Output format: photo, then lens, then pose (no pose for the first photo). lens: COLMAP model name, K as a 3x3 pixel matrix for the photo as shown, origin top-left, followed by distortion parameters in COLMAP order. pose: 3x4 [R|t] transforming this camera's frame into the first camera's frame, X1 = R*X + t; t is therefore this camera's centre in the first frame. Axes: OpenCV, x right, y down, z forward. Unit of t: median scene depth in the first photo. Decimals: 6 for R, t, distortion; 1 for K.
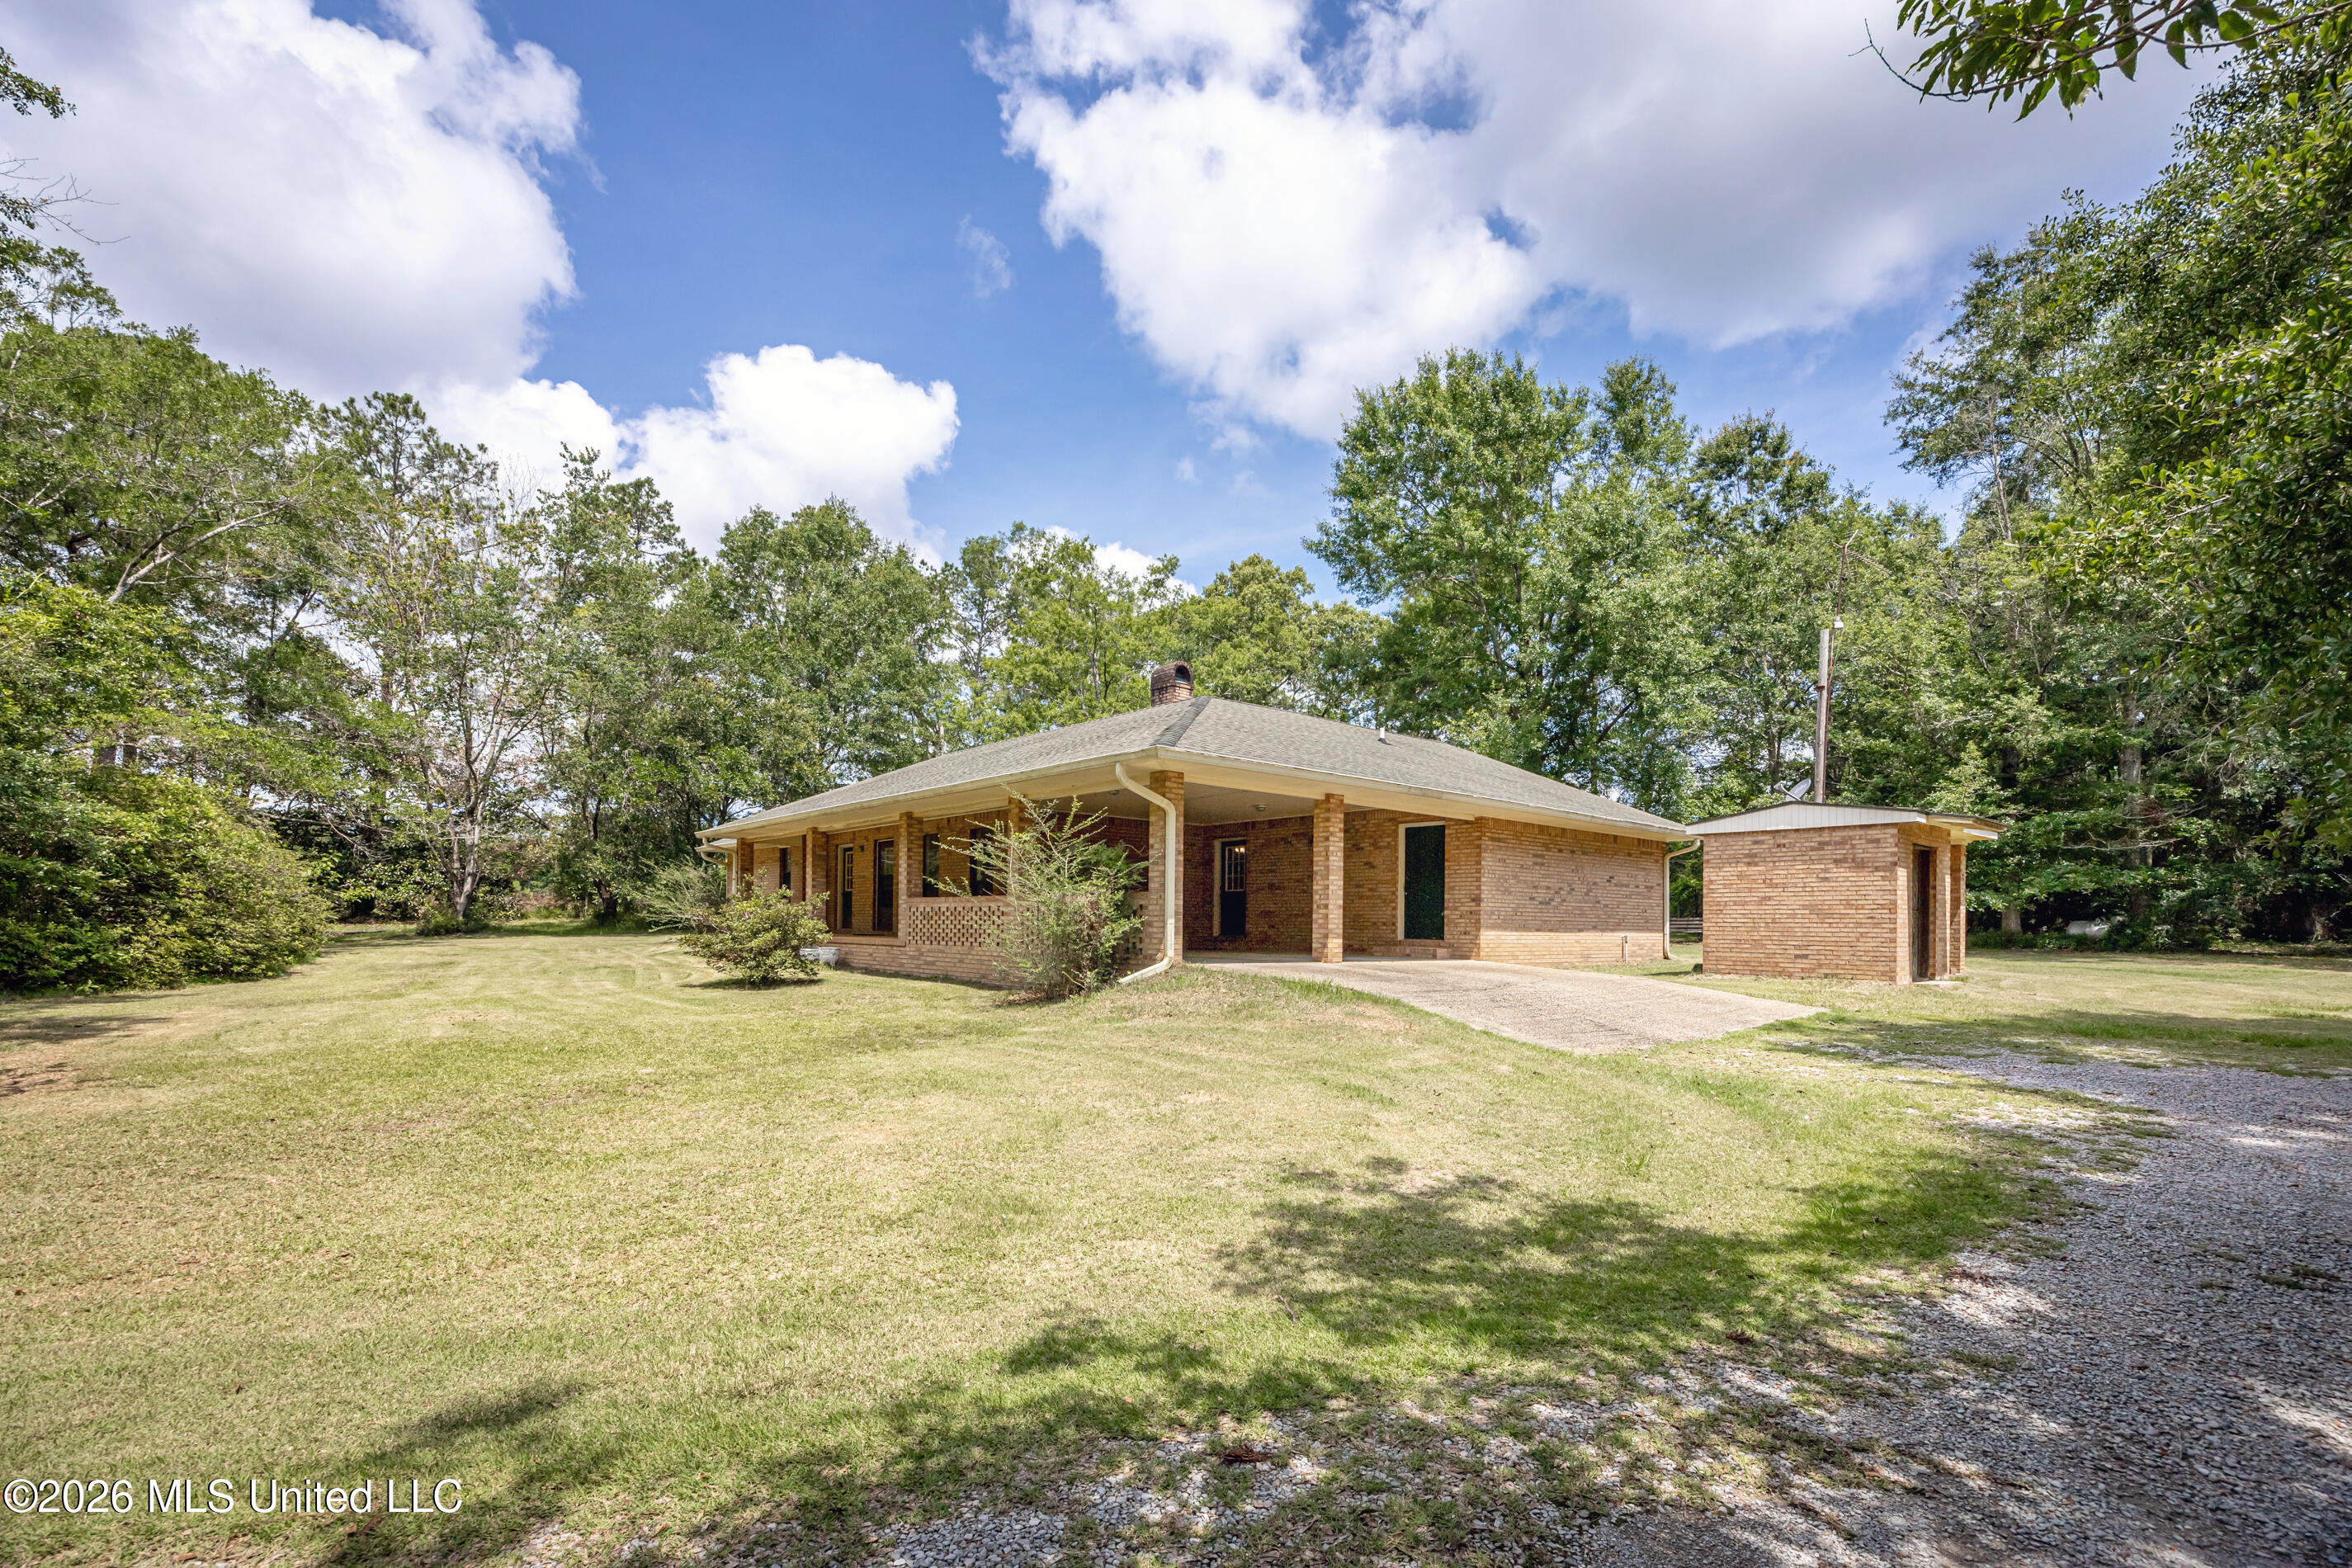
lens RADIAL K [[1008.9, 0, 1187.8], [0, 1008.9, 917.1], [0, 0, 1]] dist [-0.003750, 0.000007]
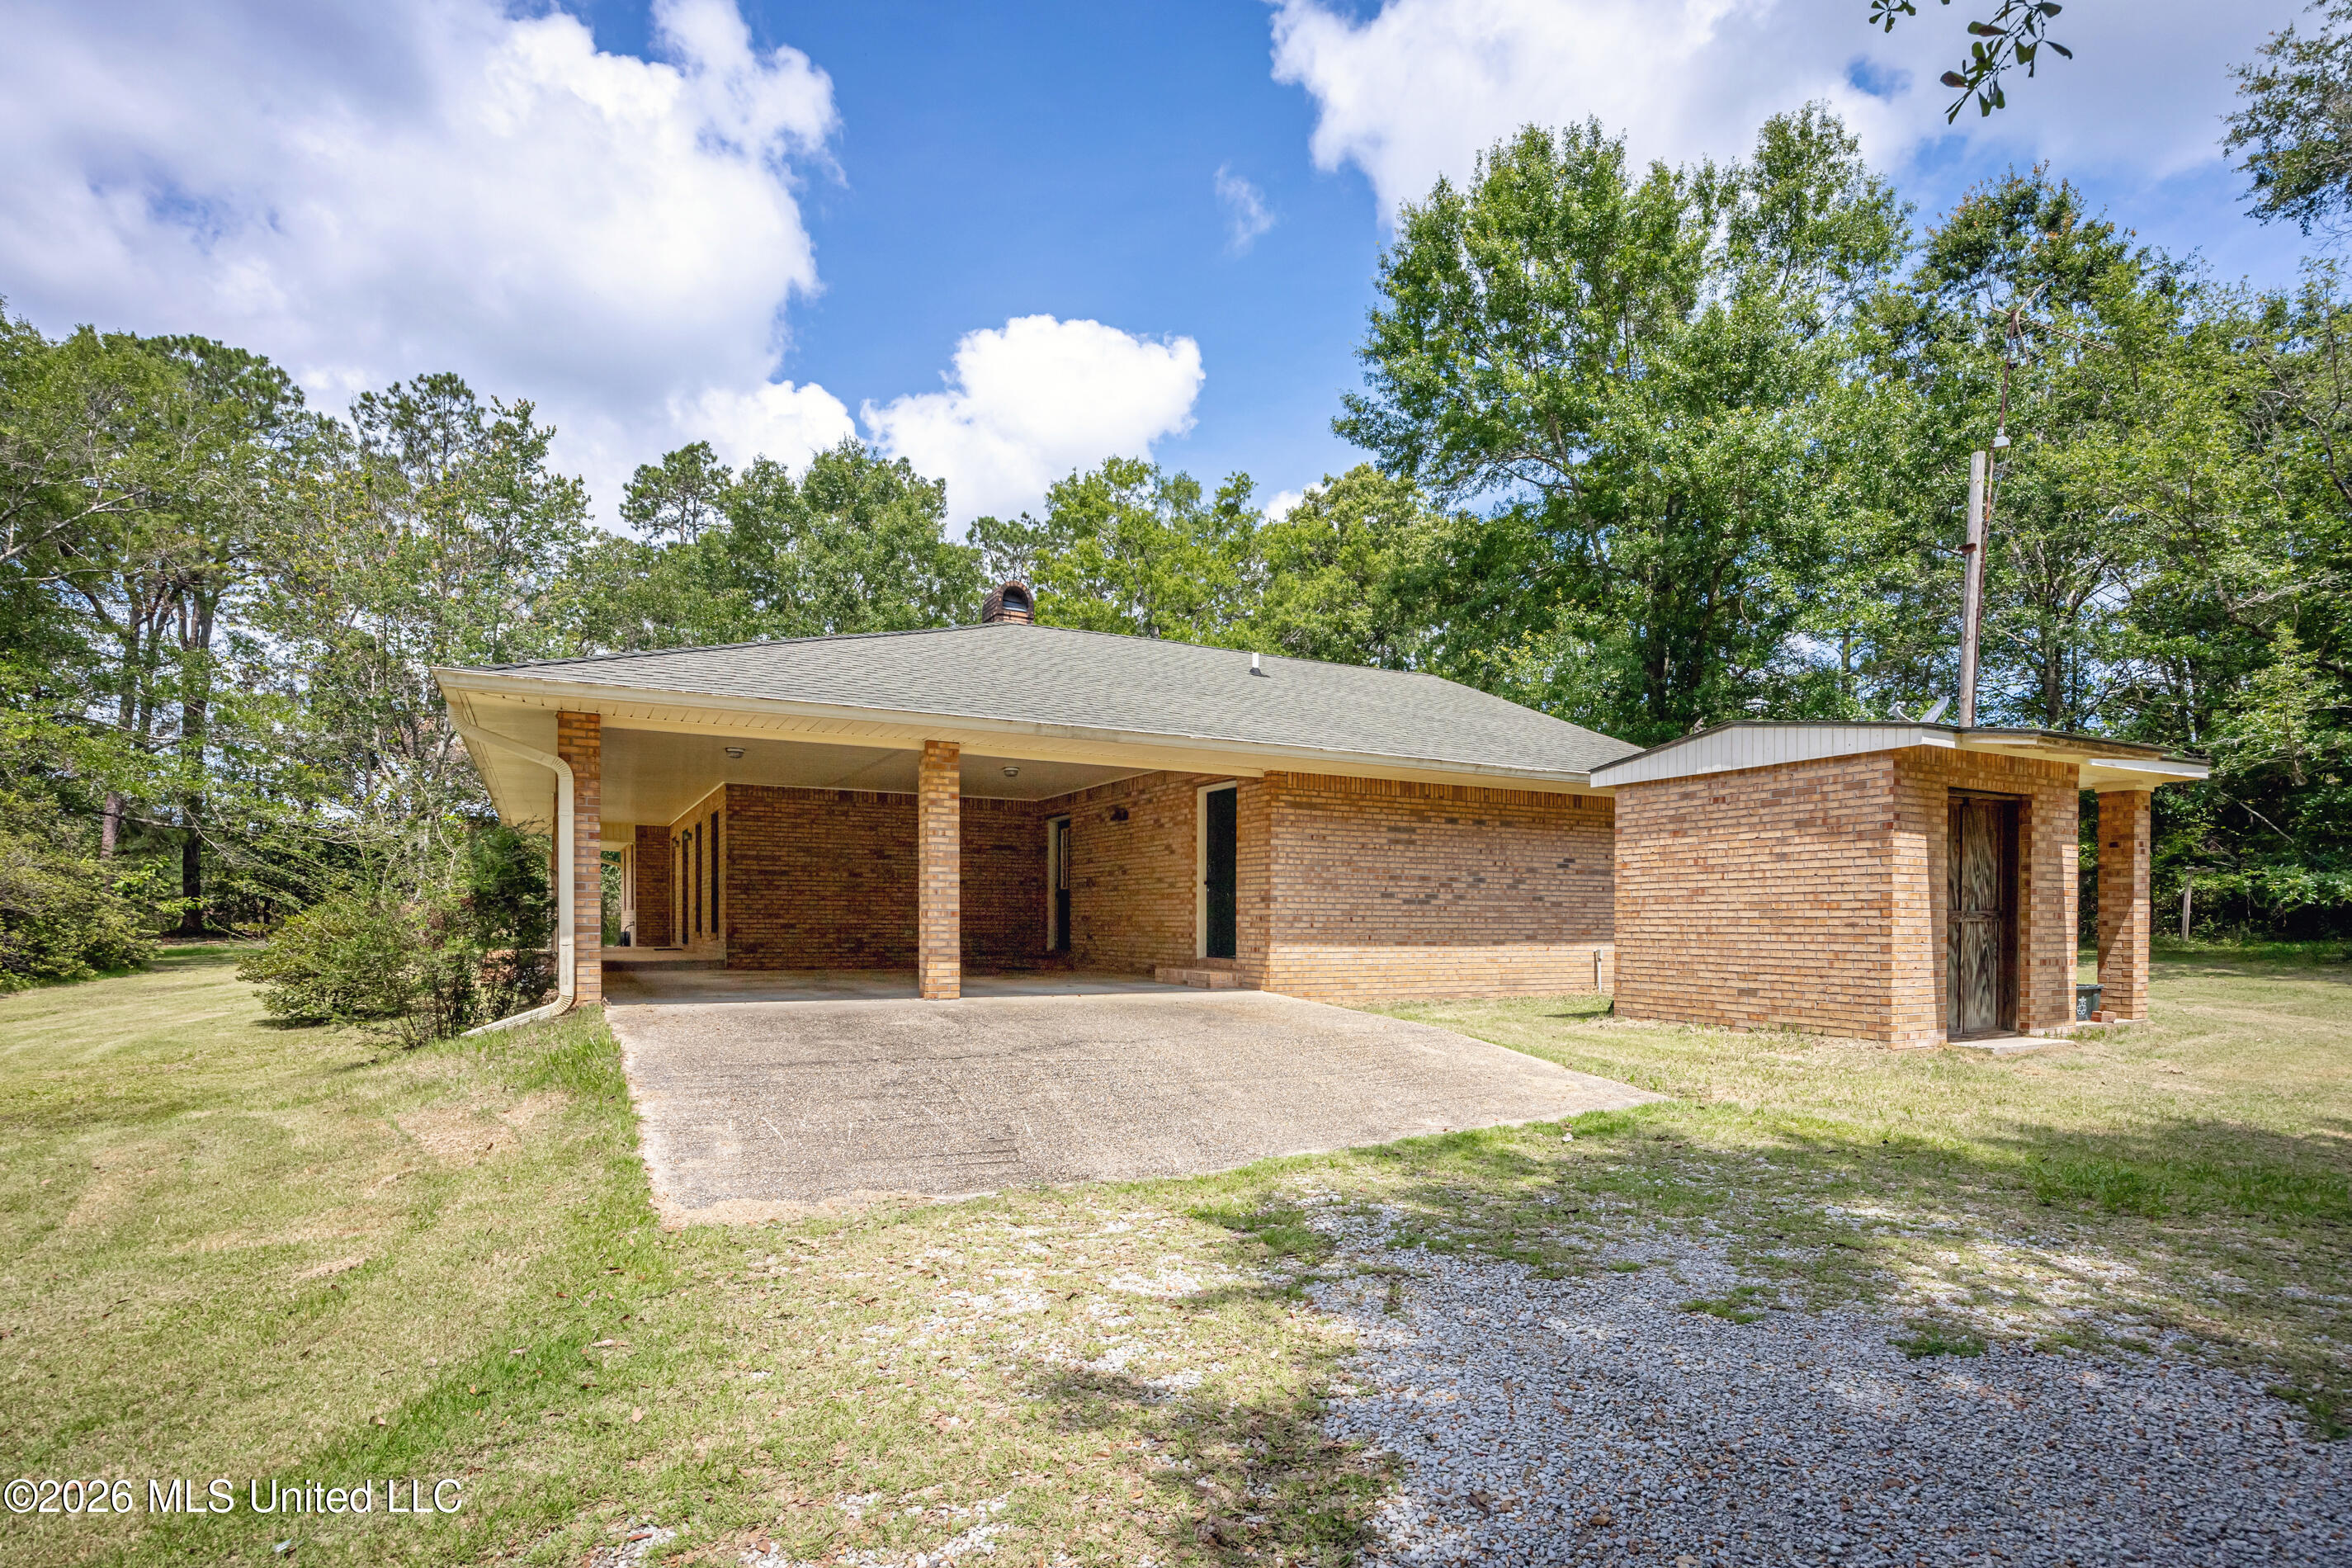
lens RADIAL K [[1140.4, 0, 1176.7], [0, 1140.4, 938.0], [0, 0, 1]] dist [0.001455, -0.000200]
pose [[0.977988, -0.004956, -0.208601, 0.294411], [0.009023, 0.999787, 0.018550, -0.004702], [0.208465, -0.020024, 0.977825, 0.205391]]
